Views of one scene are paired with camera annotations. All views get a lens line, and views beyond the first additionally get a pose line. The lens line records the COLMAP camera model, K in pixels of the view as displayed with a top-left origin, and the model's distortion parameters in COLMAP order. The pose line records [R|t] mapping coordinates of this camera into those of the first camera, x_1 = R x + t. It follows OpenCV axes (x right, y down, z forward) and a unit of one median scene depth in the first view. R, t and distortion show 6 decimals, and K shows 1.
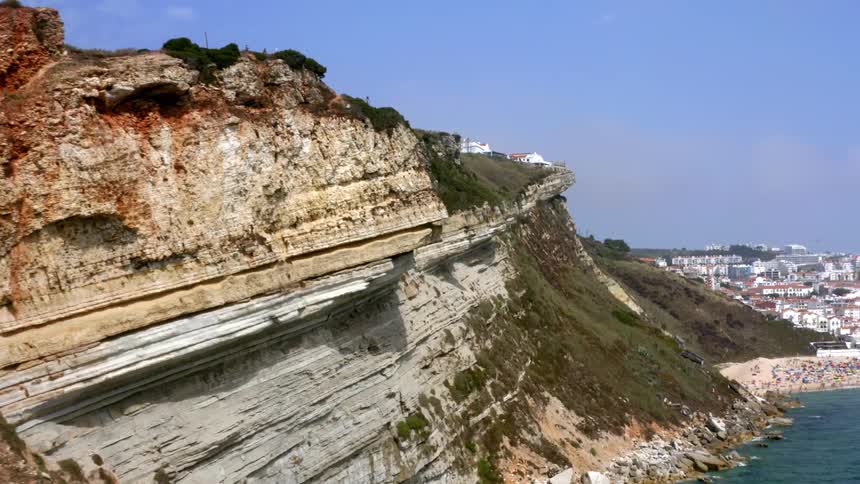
lens RADIAL K [[958.7, 0, 431.0], [0, 958.7, 239.7], [0, 0, 1]] dist [-0.174414, 0.000000]
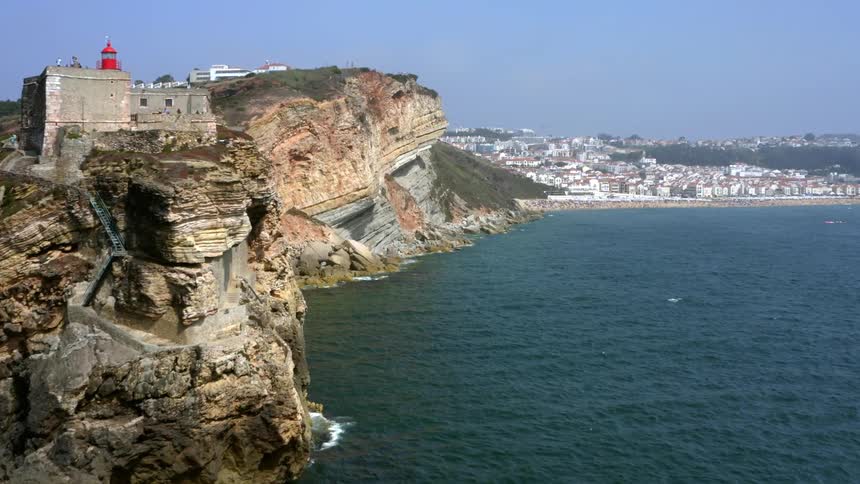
lens RADIAL K [[958.7, 0, 435.1], [0, 958.7, 241.4], [0, 0, 1]] dist [-0.174414, 0.000000]
pose [[0.958120, -0.017895, 0.285806, -0.259466], [-0.019207, 0.991782, 0.126489, -0.011526], [-0.285721, -0.126682, 0.949903, -0.560673]]
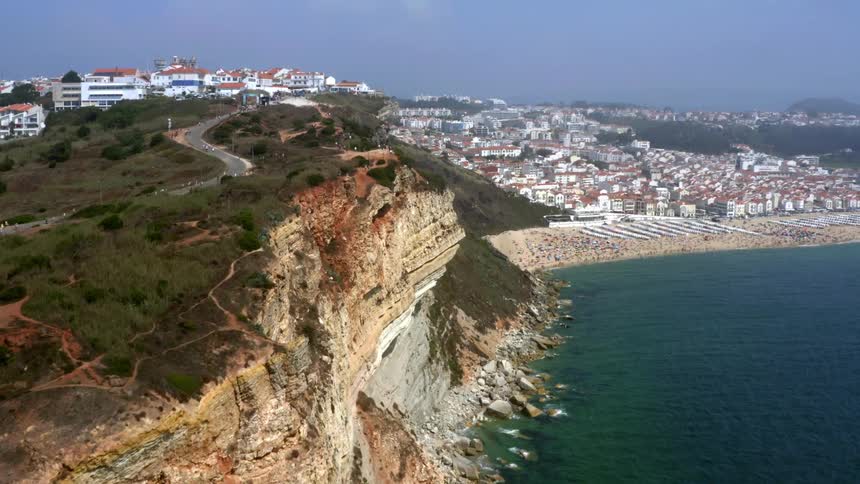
lens RADIAL K [[958.7, 0, 423.1], [0, 958.7, 243.0], [0, 0, 1]] dist [-0.174414, 0.000000]
pose [[0.945006, -0.030368, 0.325639, -0.176162], [-0.033822, 0.981267, 0.189661, -0.095801], [-0.325299, -0.190244, 0.926276, -0.170145]]
